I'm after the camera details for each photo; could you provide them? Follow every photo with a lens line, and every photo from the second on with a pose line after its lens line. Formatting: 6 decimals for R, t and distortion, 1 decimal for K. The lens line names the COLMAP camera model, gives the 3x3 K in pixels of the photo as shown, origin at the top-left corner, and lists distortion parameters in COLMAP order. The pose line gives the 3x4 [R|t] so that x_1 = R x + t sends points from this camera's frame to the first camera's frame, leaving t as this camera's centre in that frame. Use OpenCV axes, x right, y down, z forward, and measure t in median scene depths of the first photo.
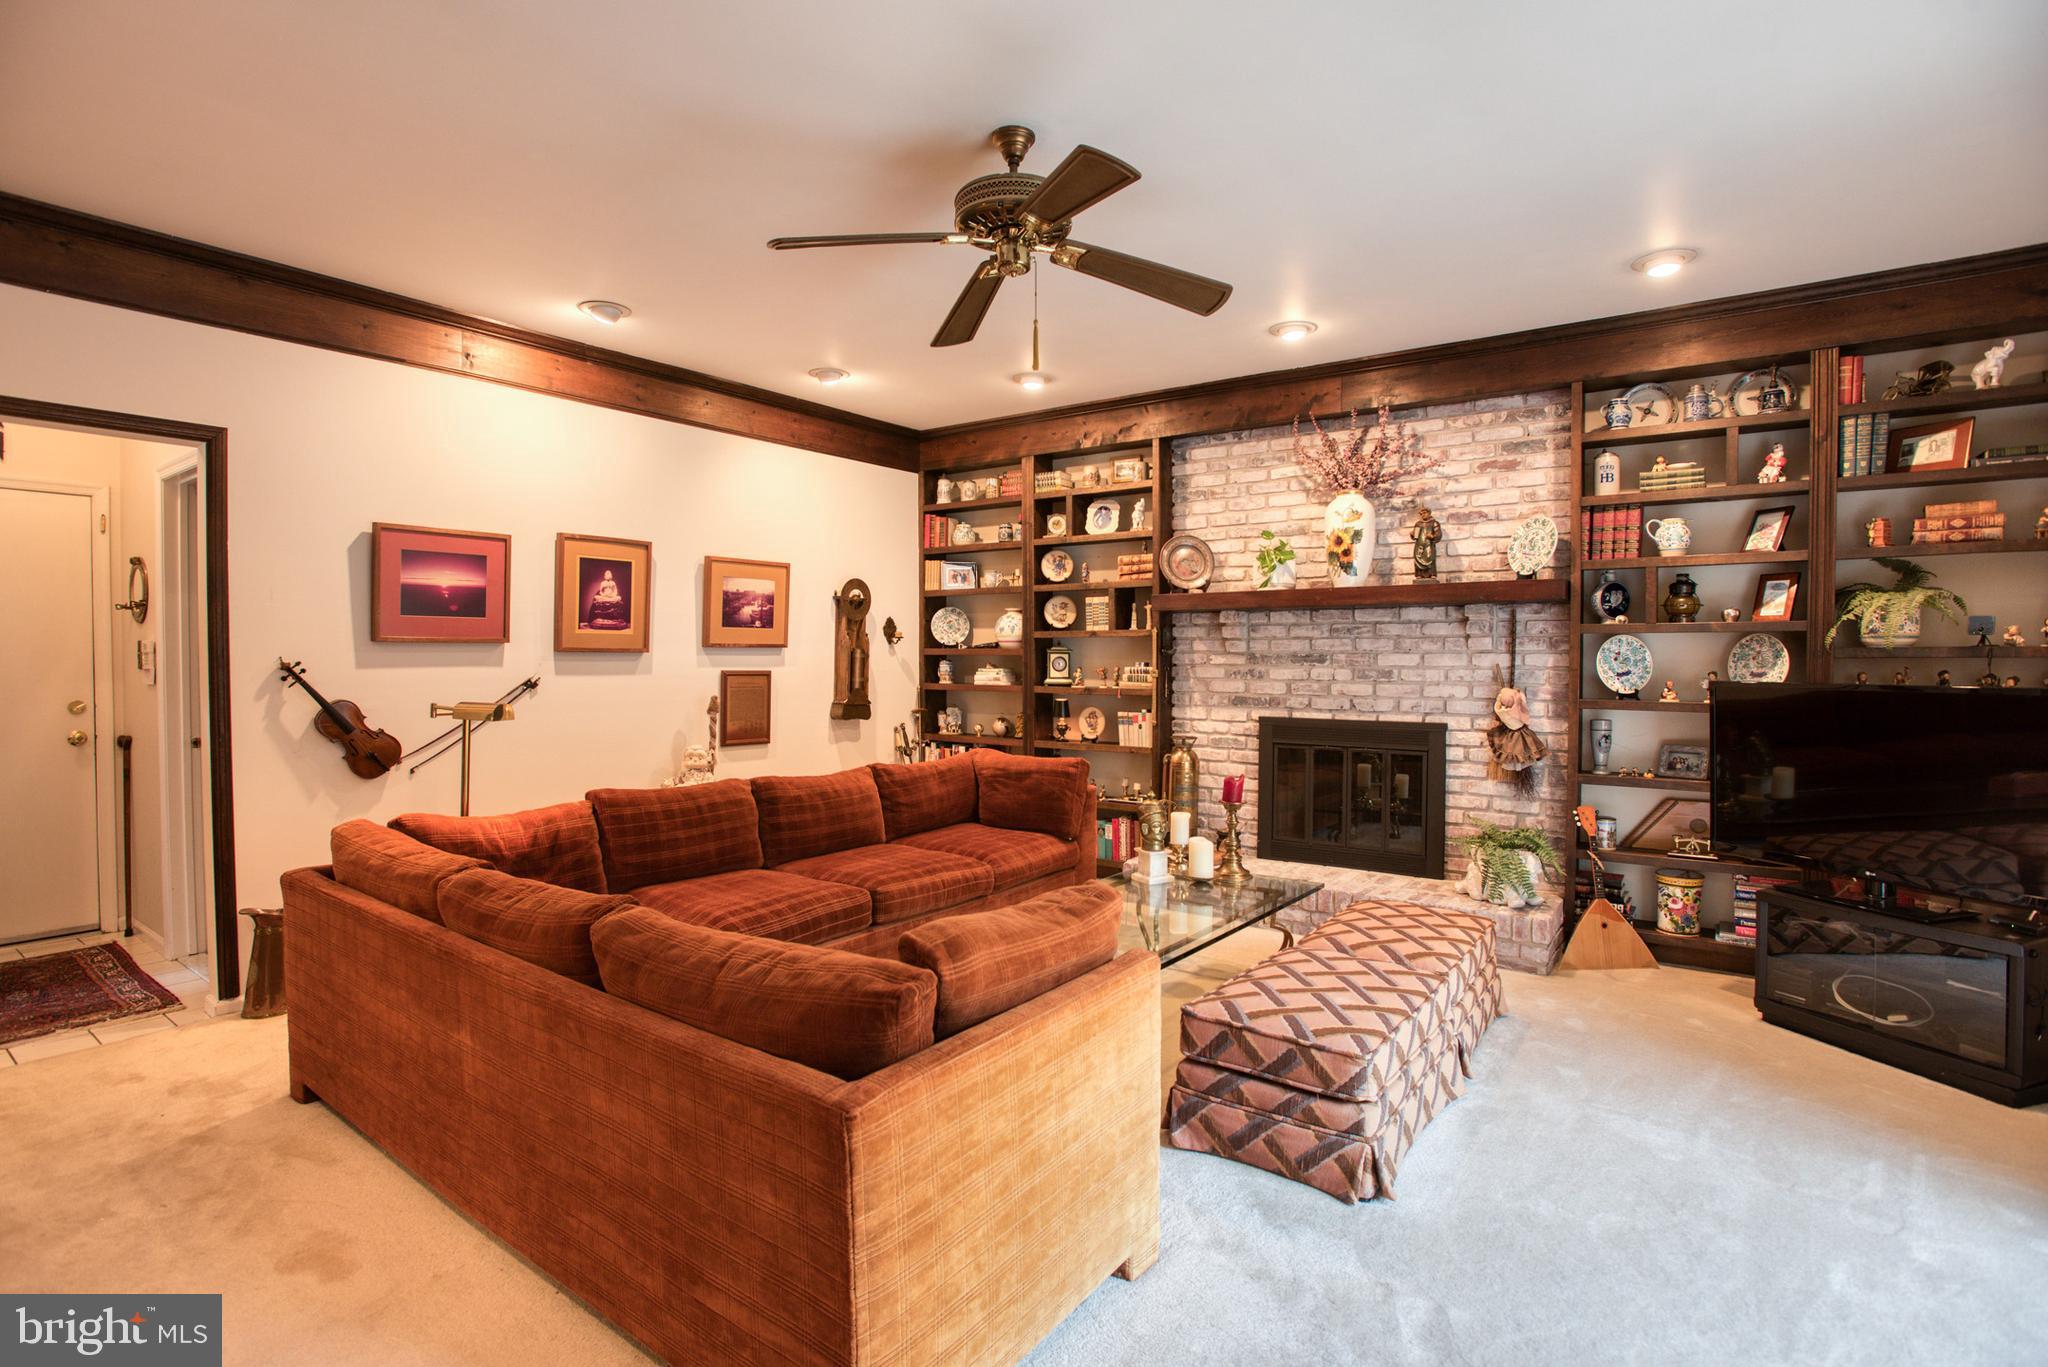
lens RADIAL K [[994.5, 0, 1033.6], [0, 994.5, 682.8], [0, 0, 1]] dist [-0.066318, 0.025695]
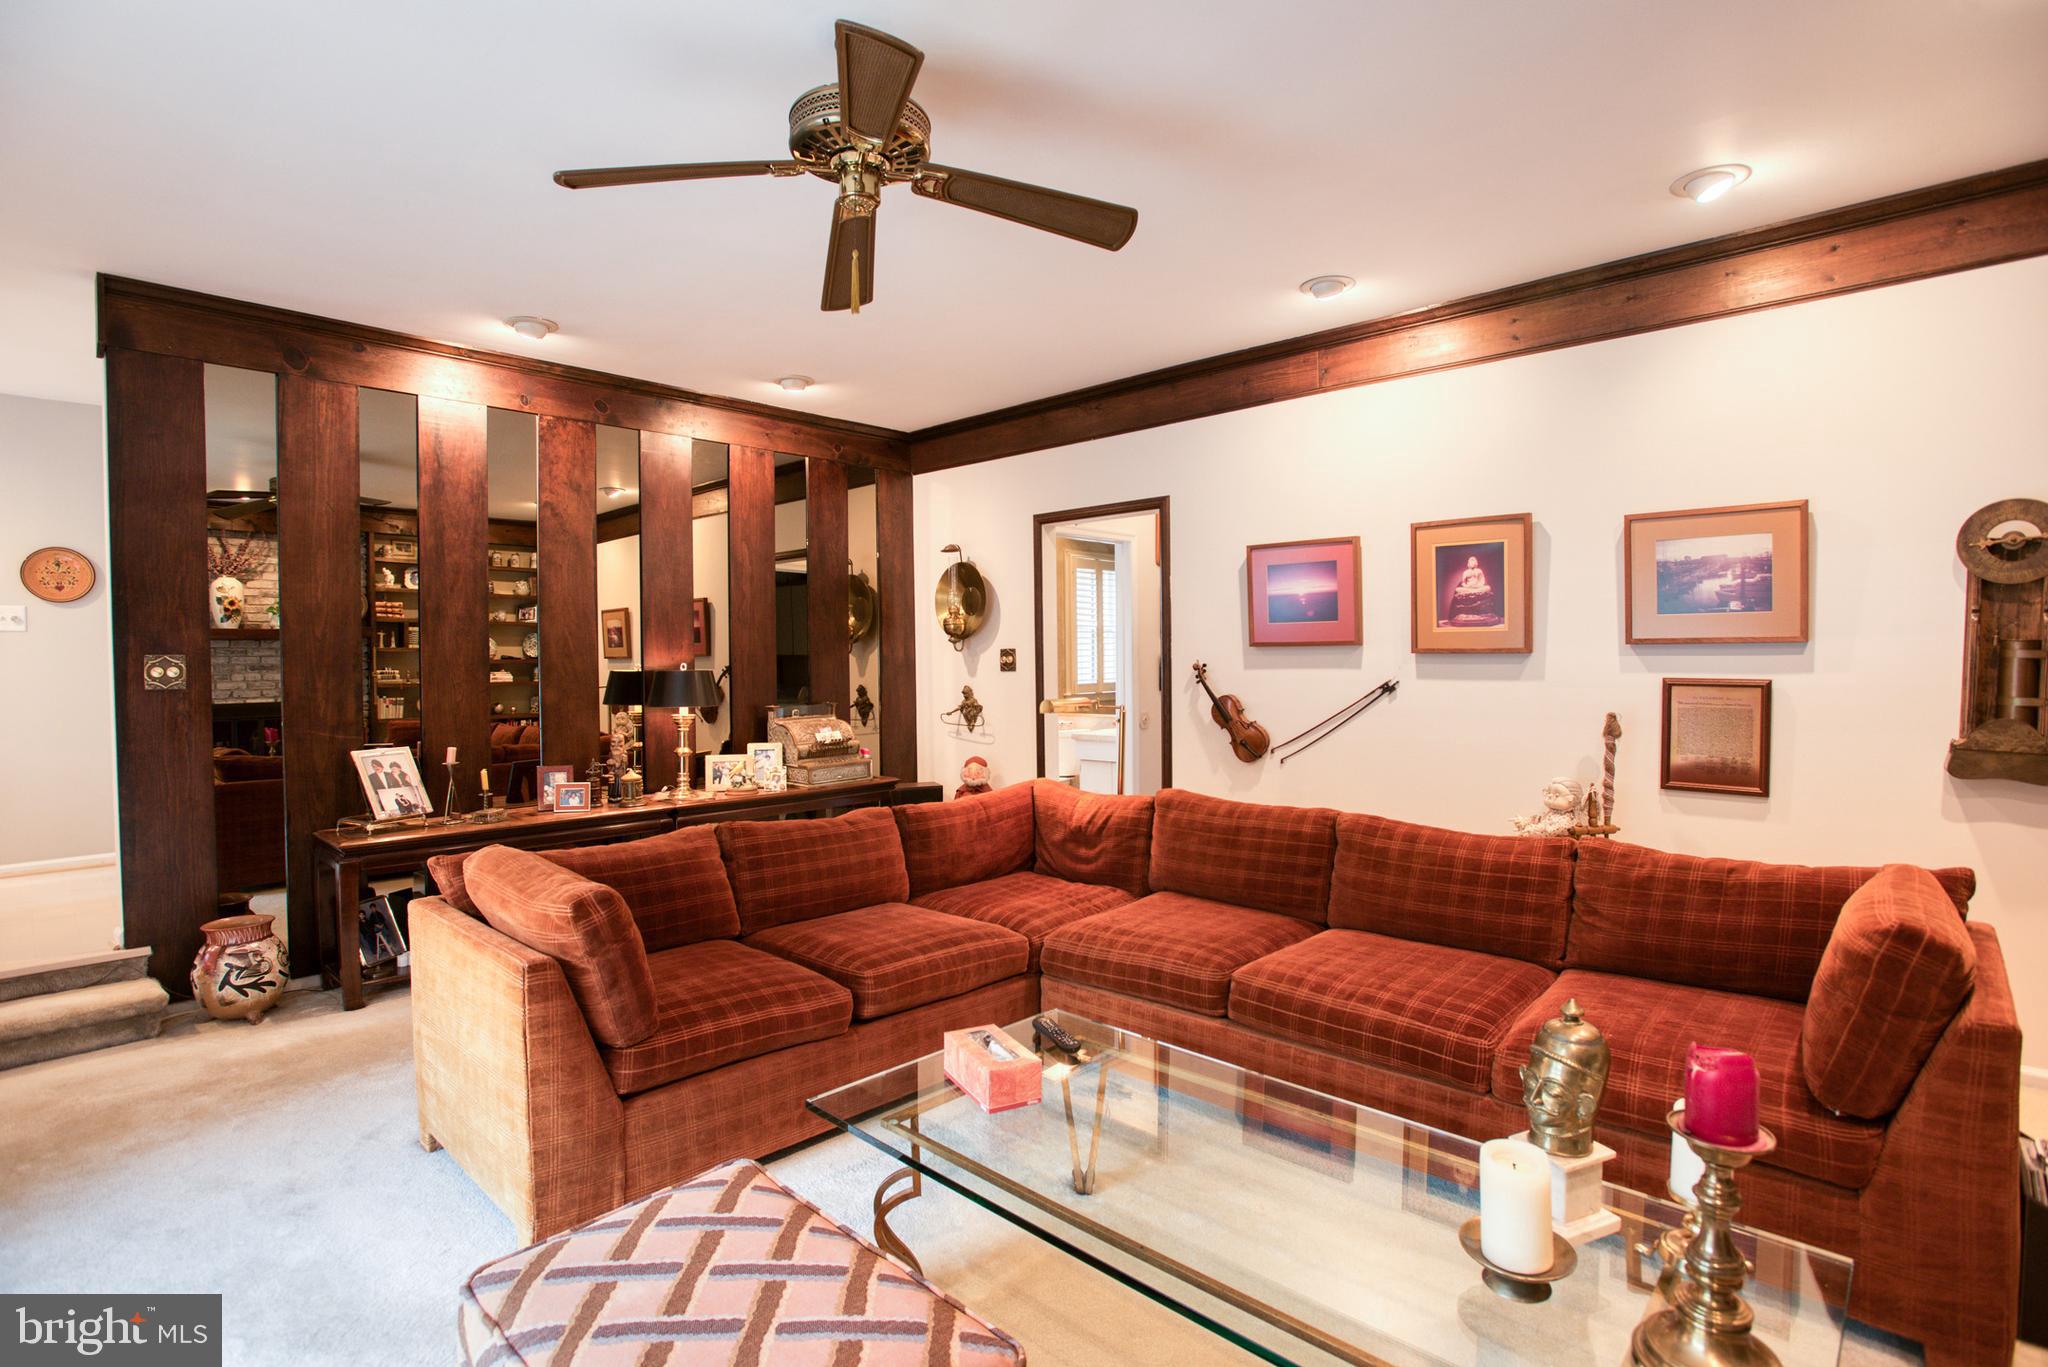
lens RADIAL K [[994.5, 0, 1011.2], [0, 994.5, 681.4], [0, 0, 1]] dist [-0.066318, 0.025695]
pose [[-0.126351, 0.019880, -0.991786, 0.468262], [-0.018865, 0.999570, 0.022439, -0.018747], [0.991806, 0.021546, -0.125922, 0.730265]]
